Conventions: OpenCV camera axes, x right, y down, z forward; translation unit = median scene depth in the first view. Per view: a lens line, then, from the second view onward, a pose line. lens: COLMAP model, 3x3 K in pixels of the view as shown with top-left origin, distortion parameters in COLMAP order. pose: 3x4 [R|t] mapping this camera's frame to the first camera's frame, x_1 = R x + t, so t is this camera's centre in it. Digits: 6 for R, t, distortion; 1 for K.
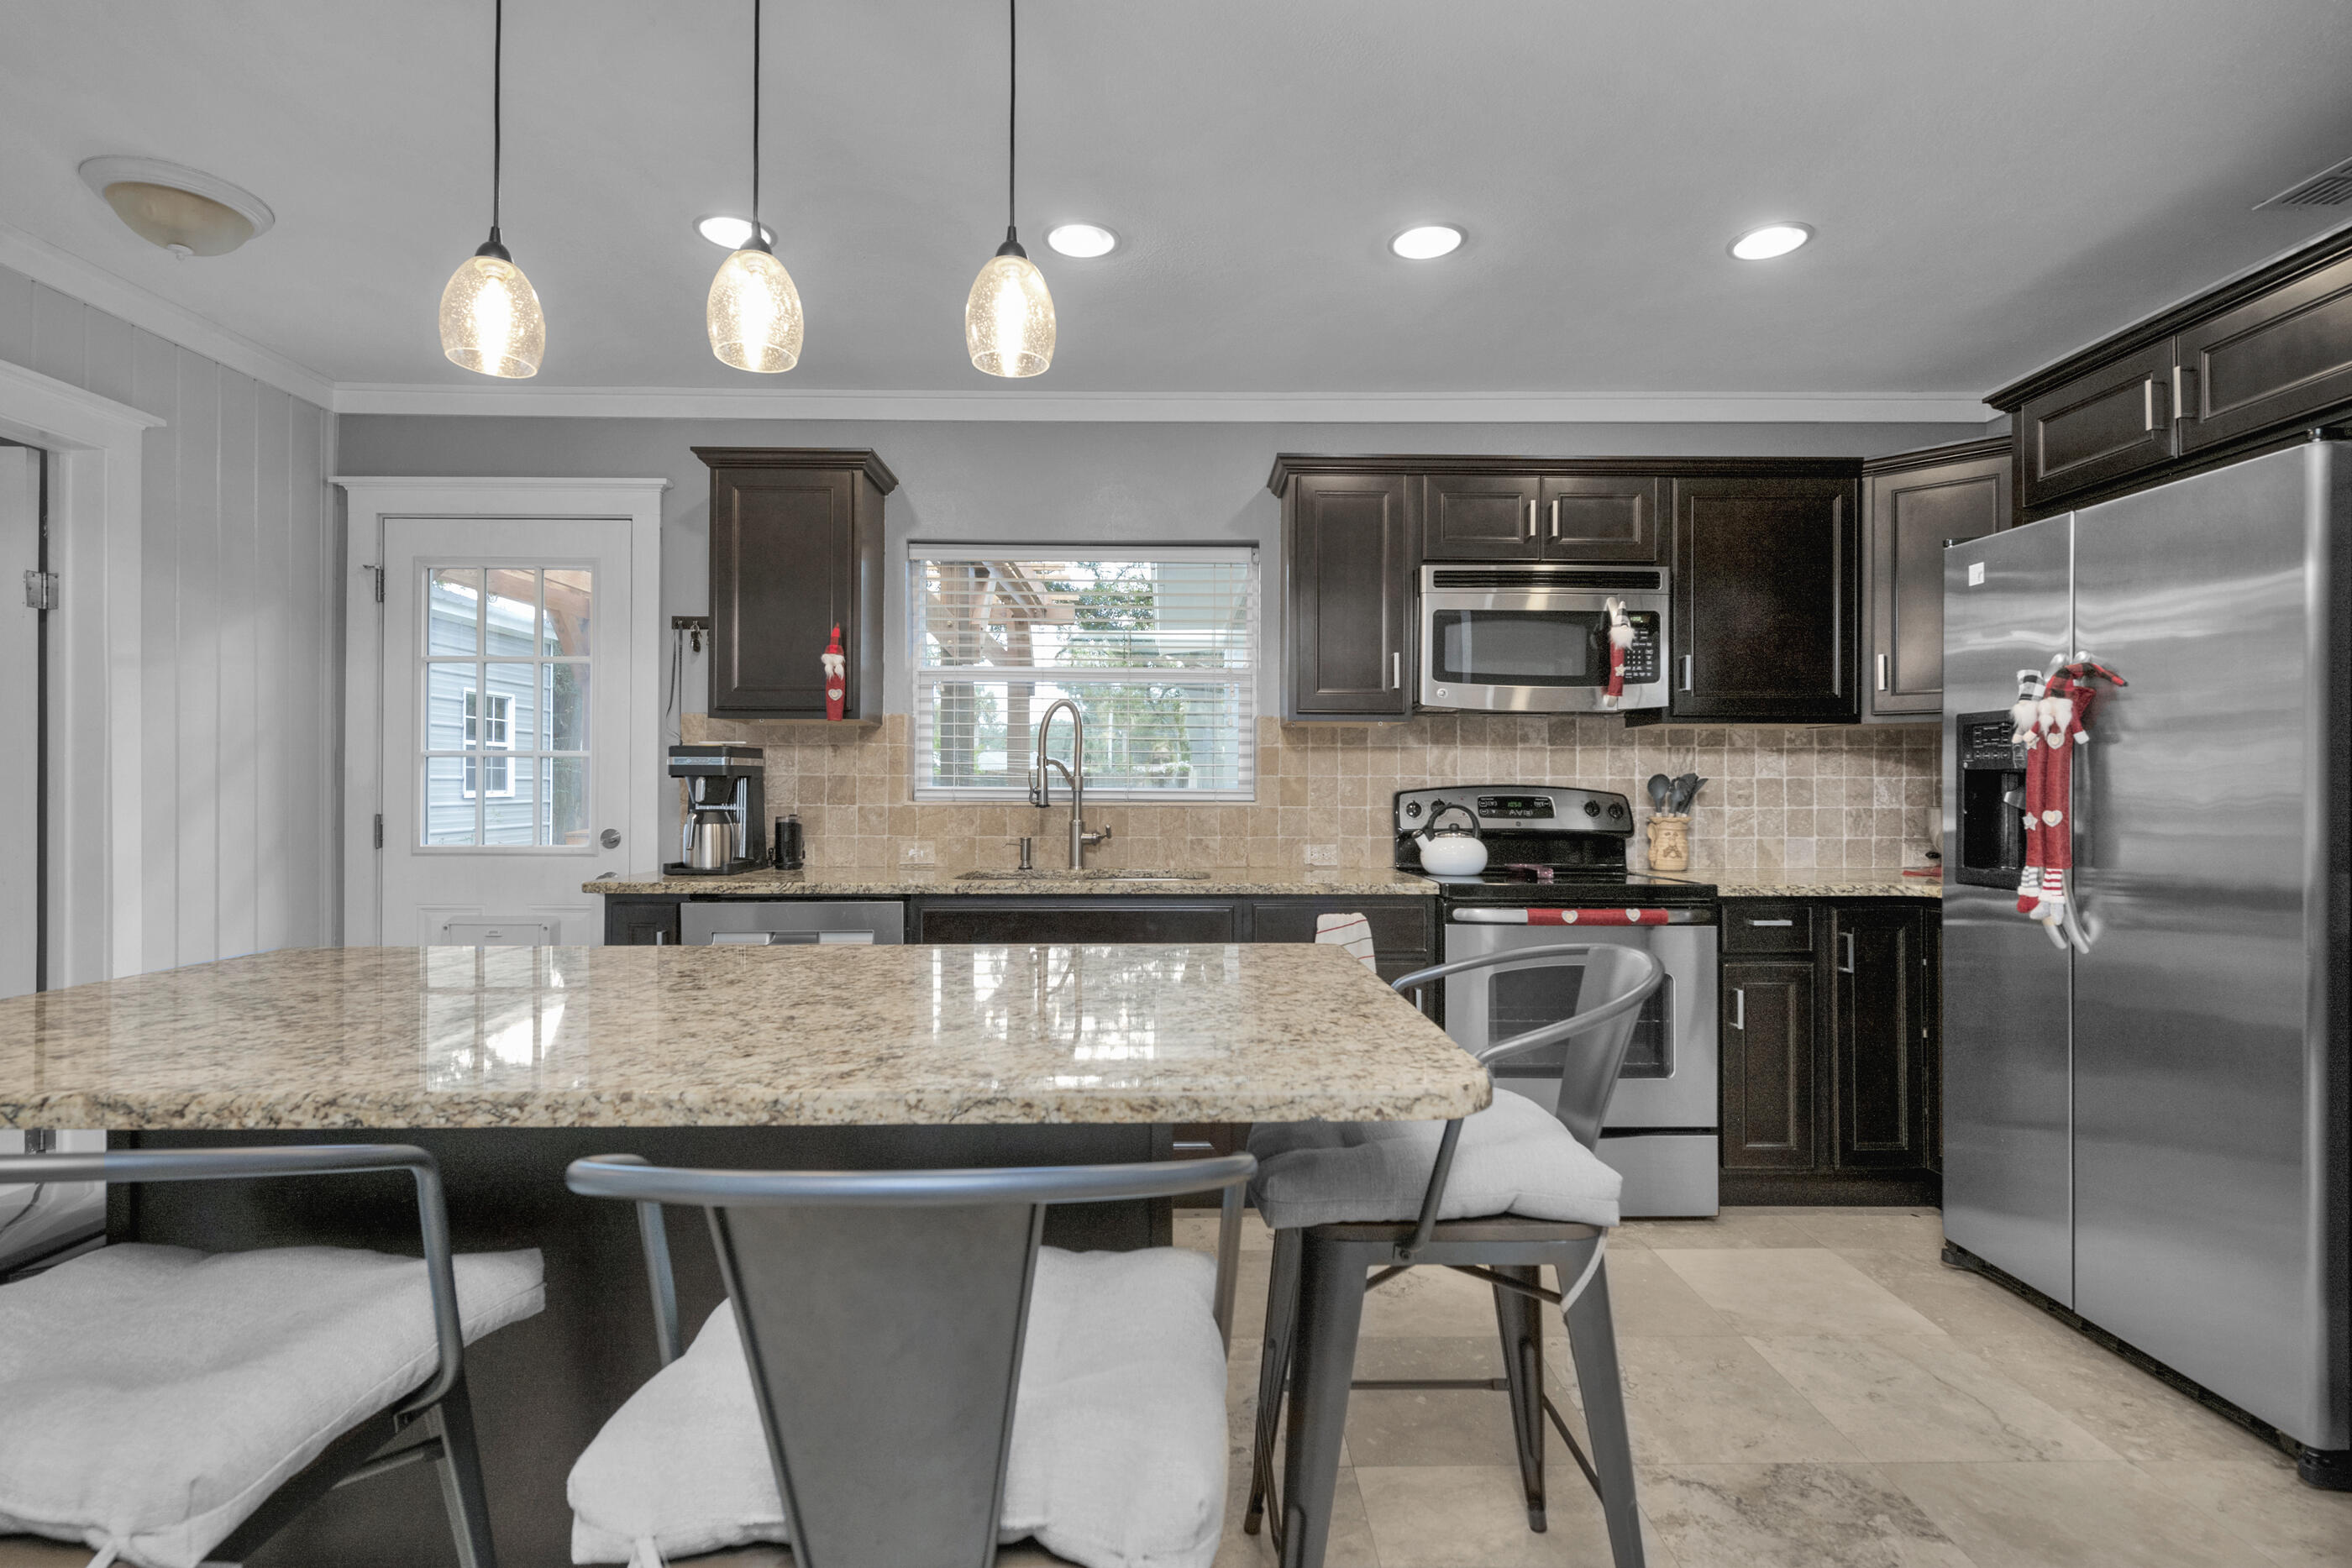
lens RADIAL K [[1161.8, 0, 1168.2], [0, 1161.8, 780.2], [0, 0, 1]] dist [0.004672, 0.000576]
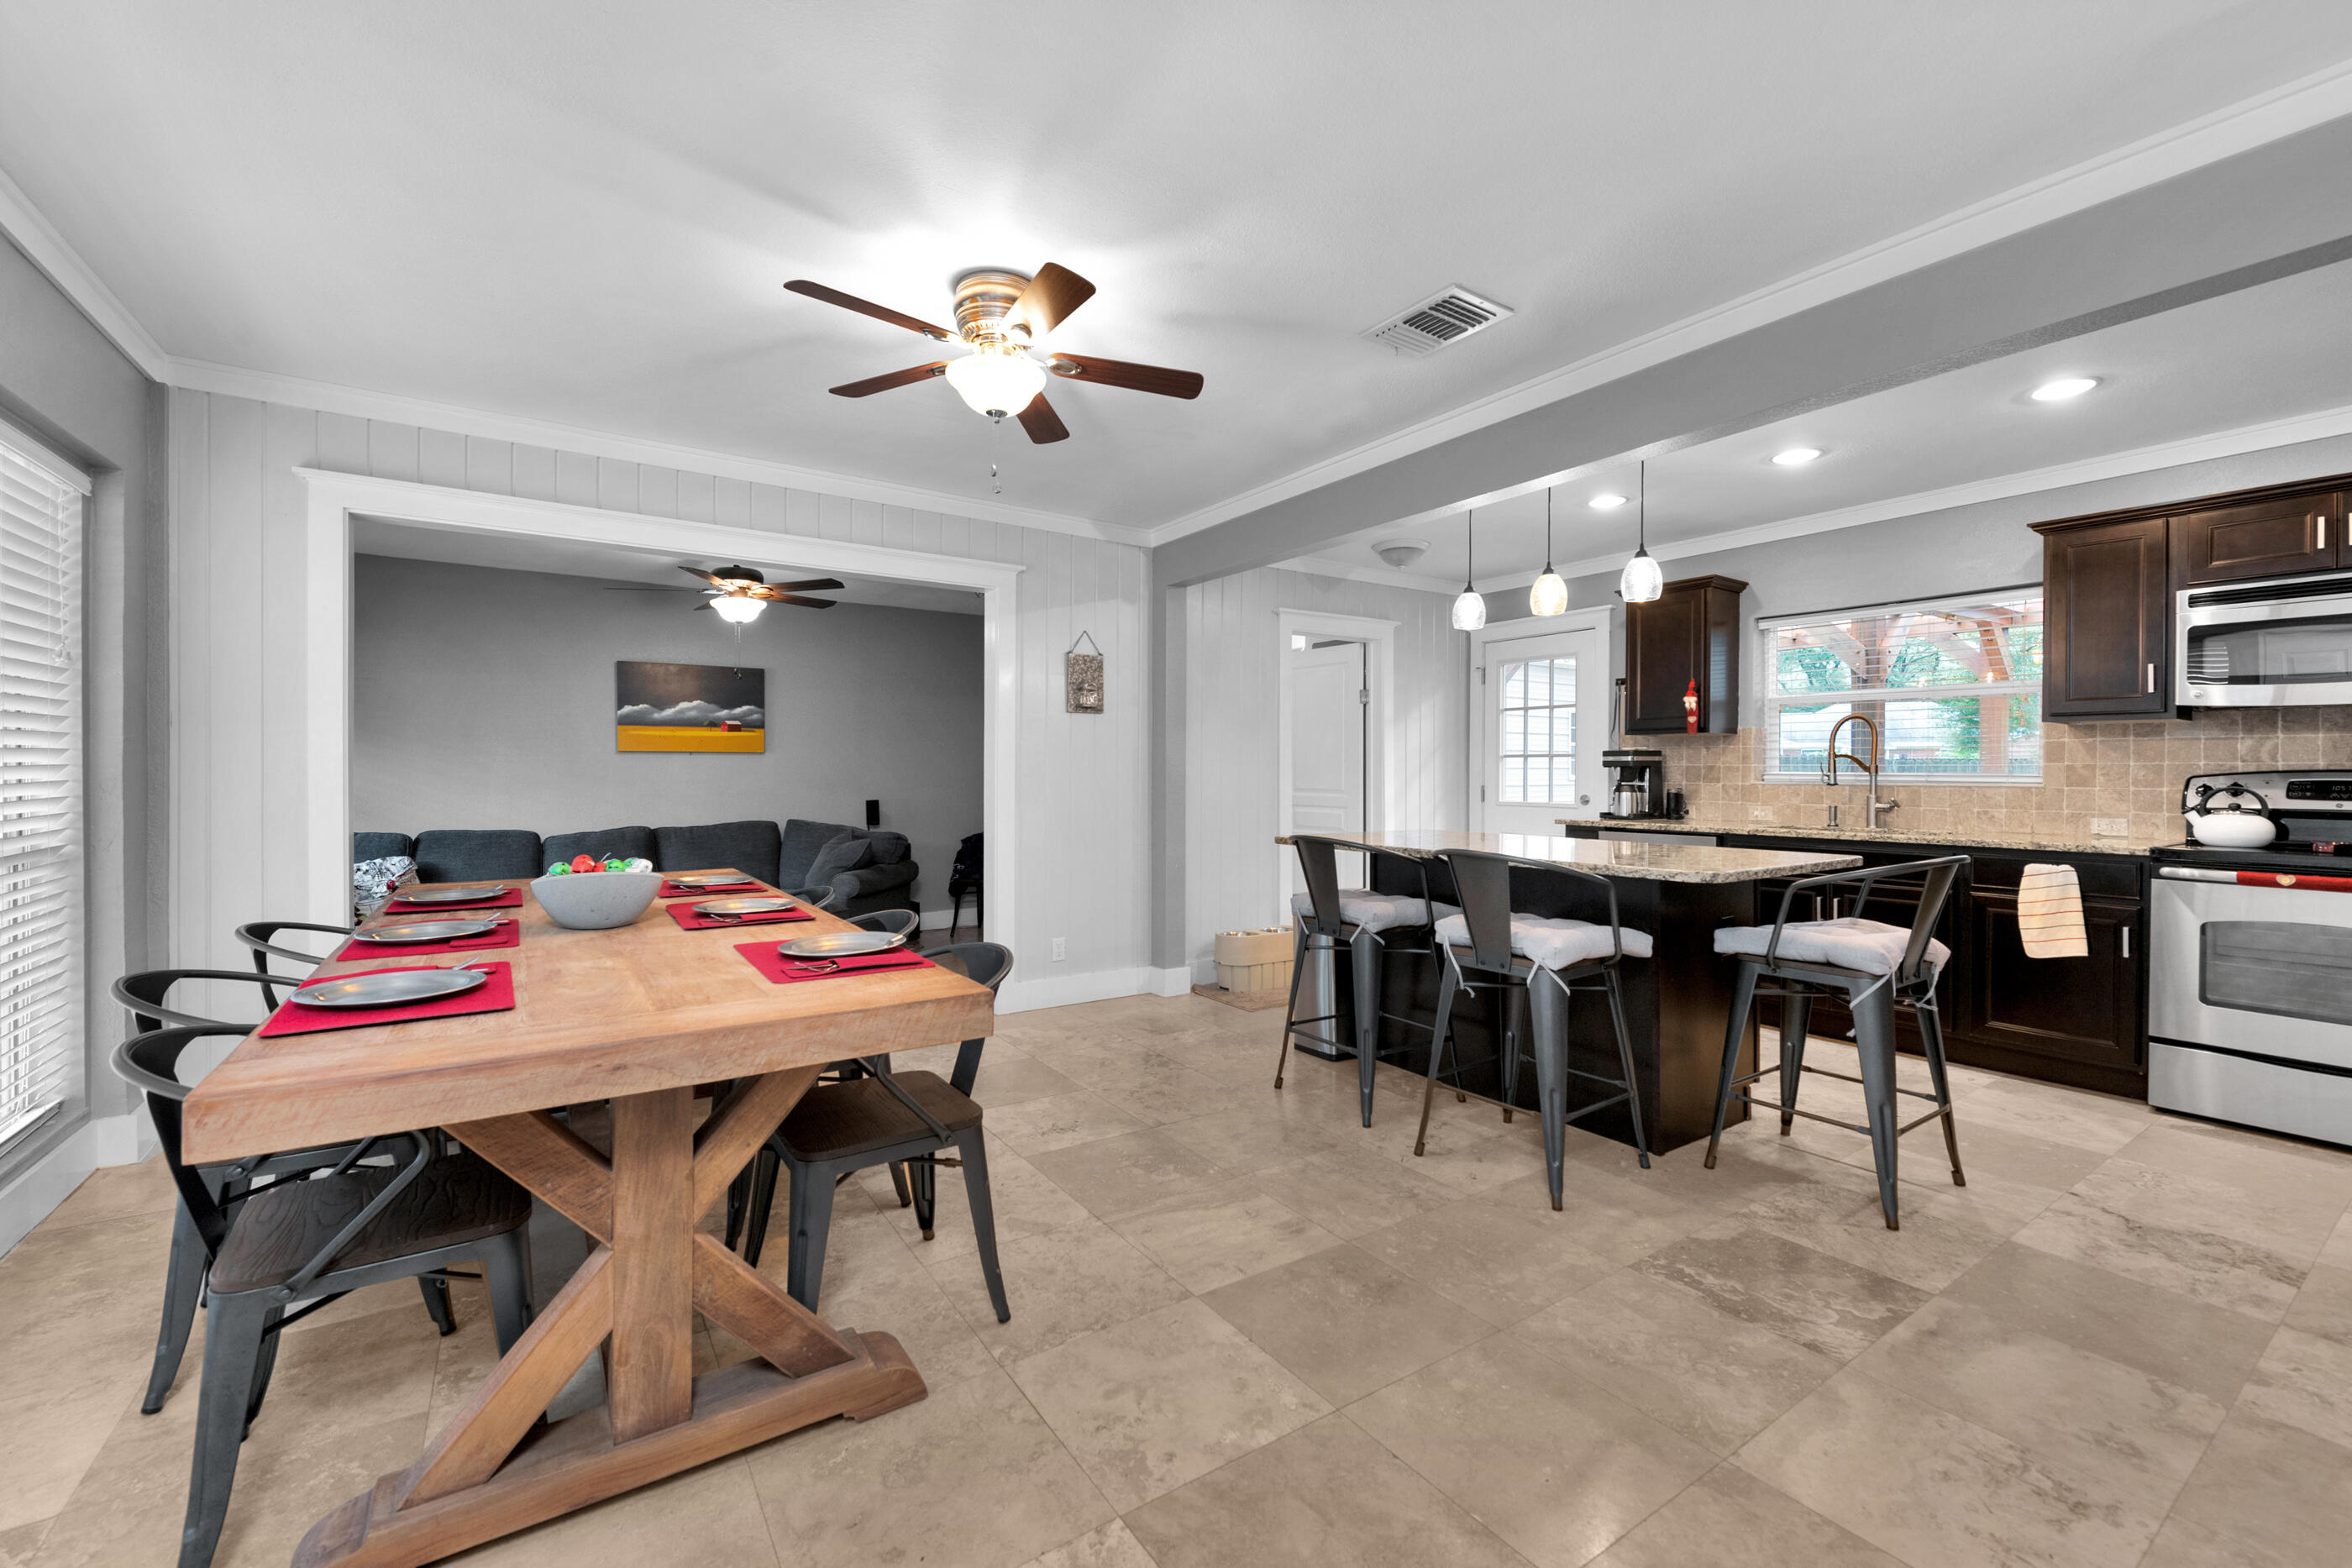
lens RADIAL K [[945.4, 0, 1157.2], [0, 945.4, 774.8], [0, 0, 1]] dist [0.007285, -0.005753]
pose [[0.538986, 0.001404, -0.842313, 0.447293], [0.004316, 0.999981, 0.004428, -0.000204], [0.842303, -0.006022, 0.538970, -0.417367]]
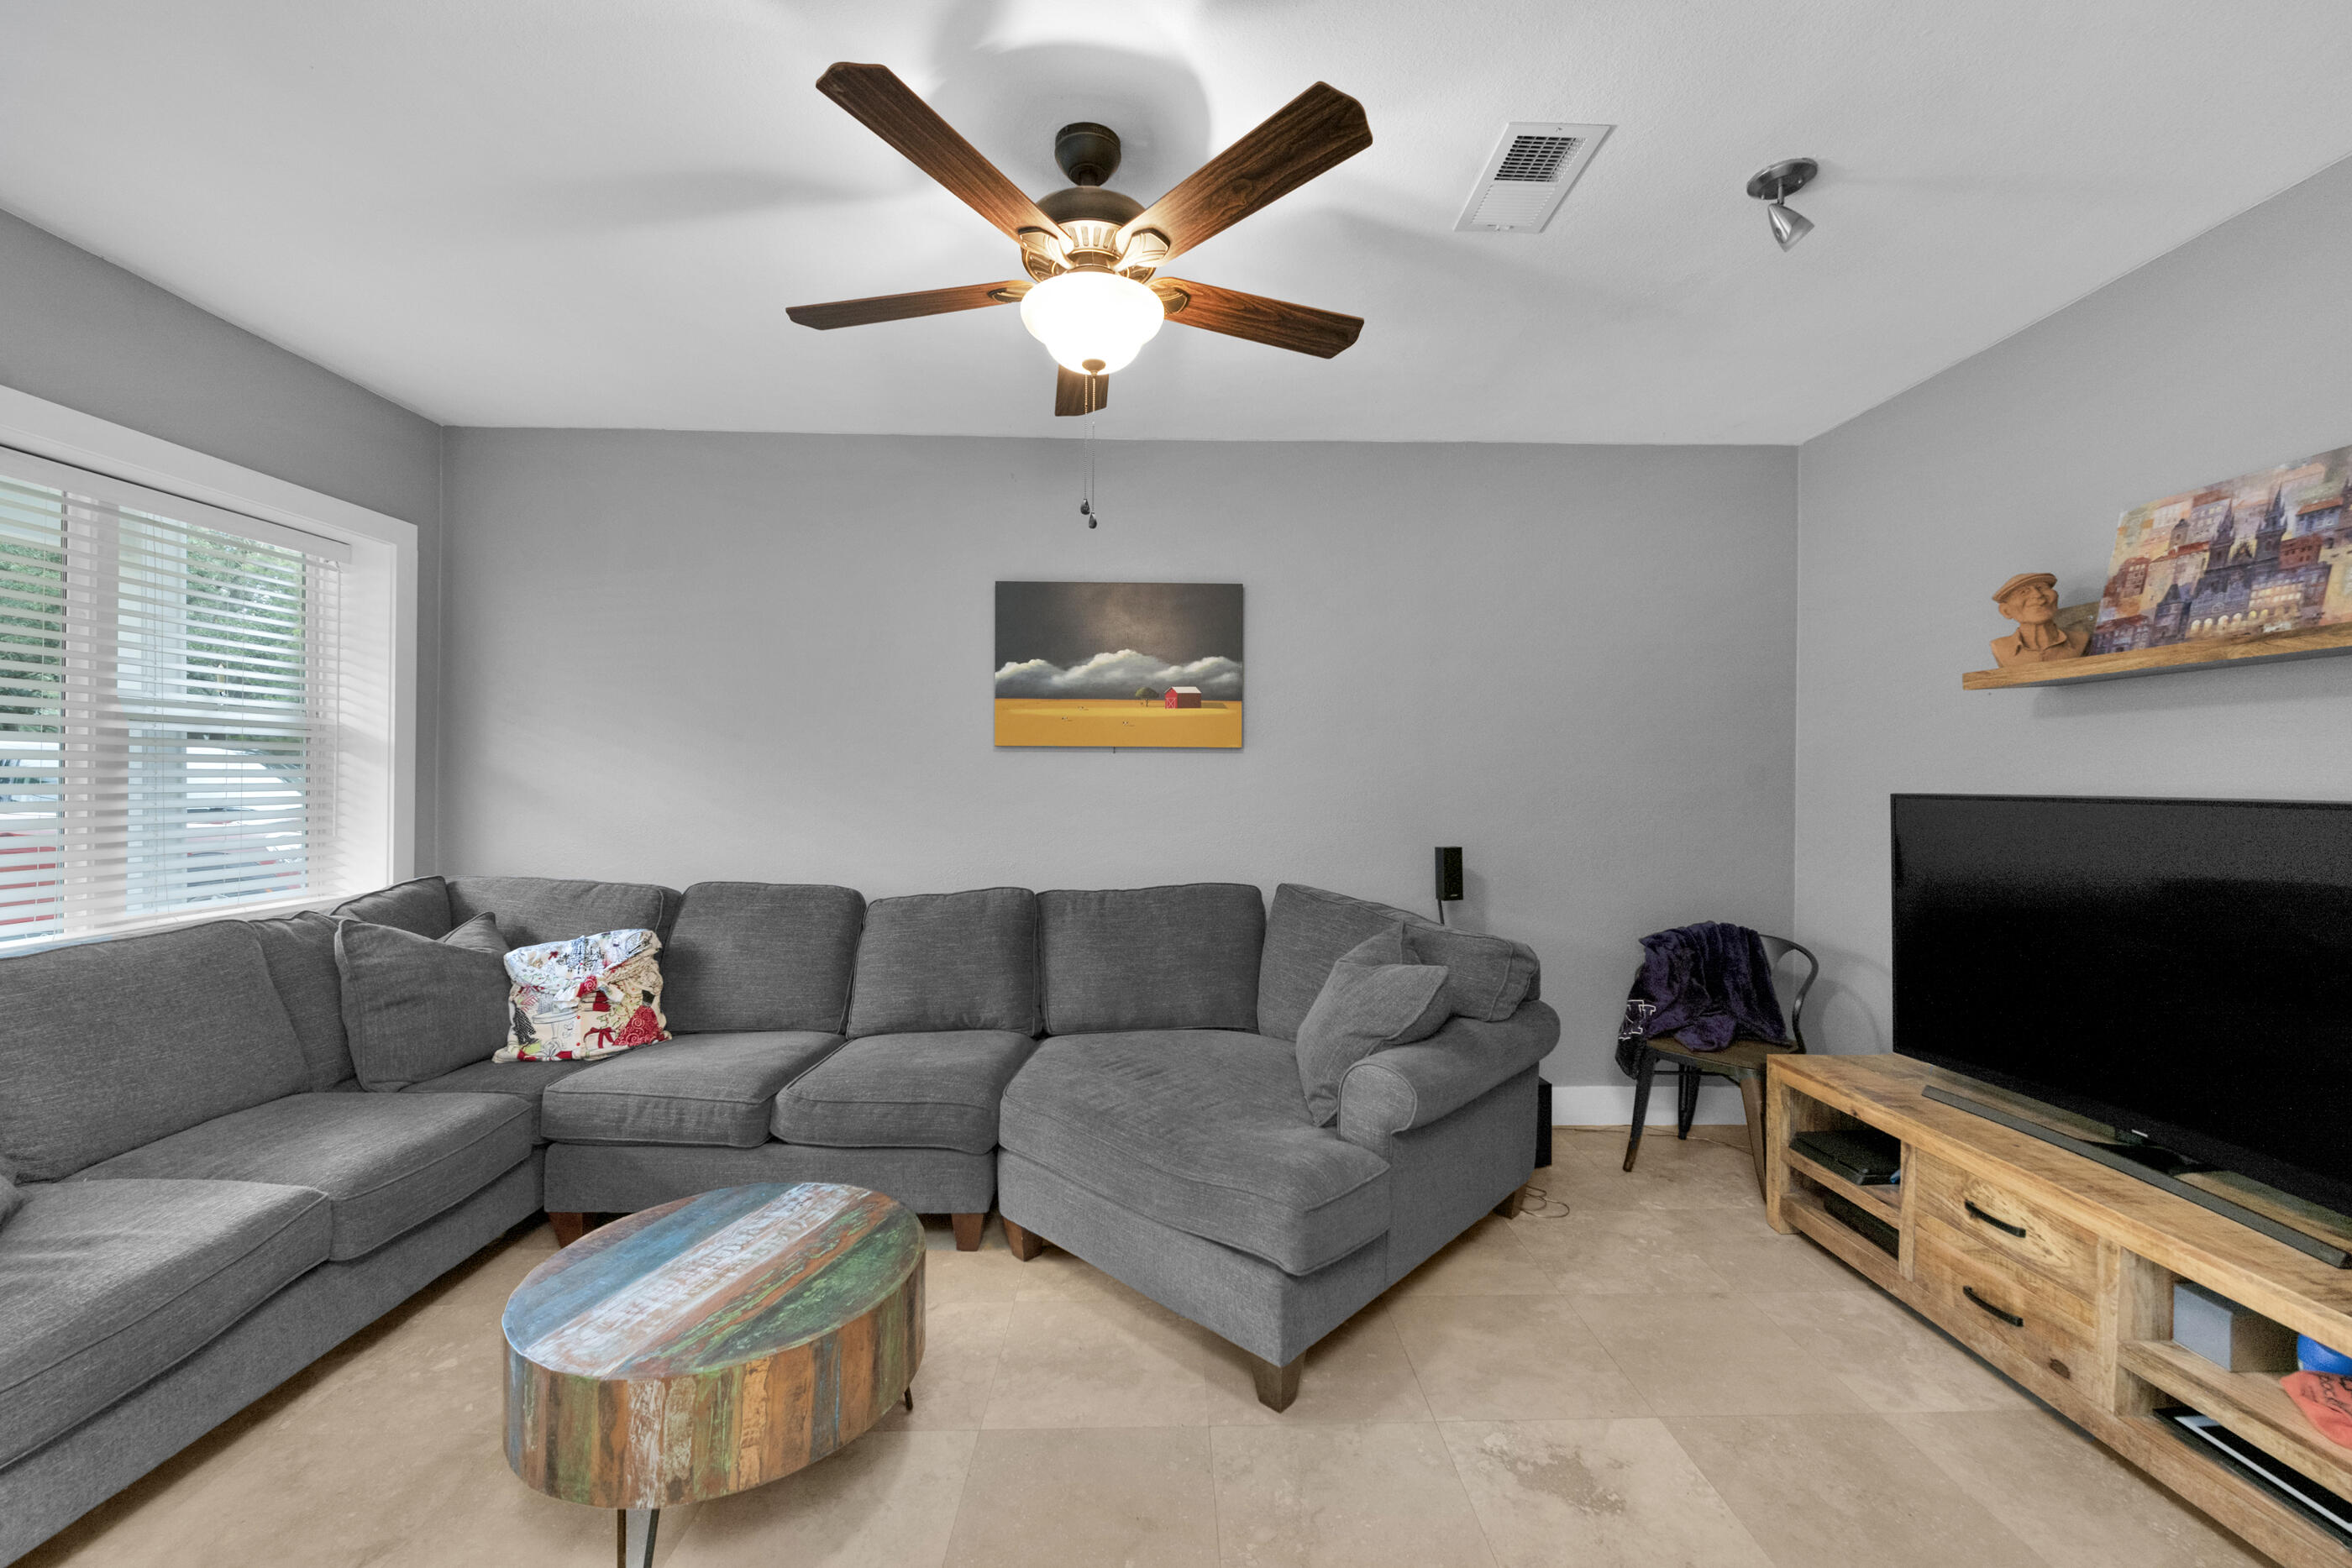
lens RADIAL K [[920.5, 0, 1169.3], [0, 920.5, 748.6], [0, 0, 1]] dist [0.001160, 0.000141]
pose [[-0.004582, -0.003797, -0.999982, -0.641609], [-0.008184, 0.999959, -0.003759, -0.035146], [0.999956, 0.008167, -0.004613, -0.122713]]
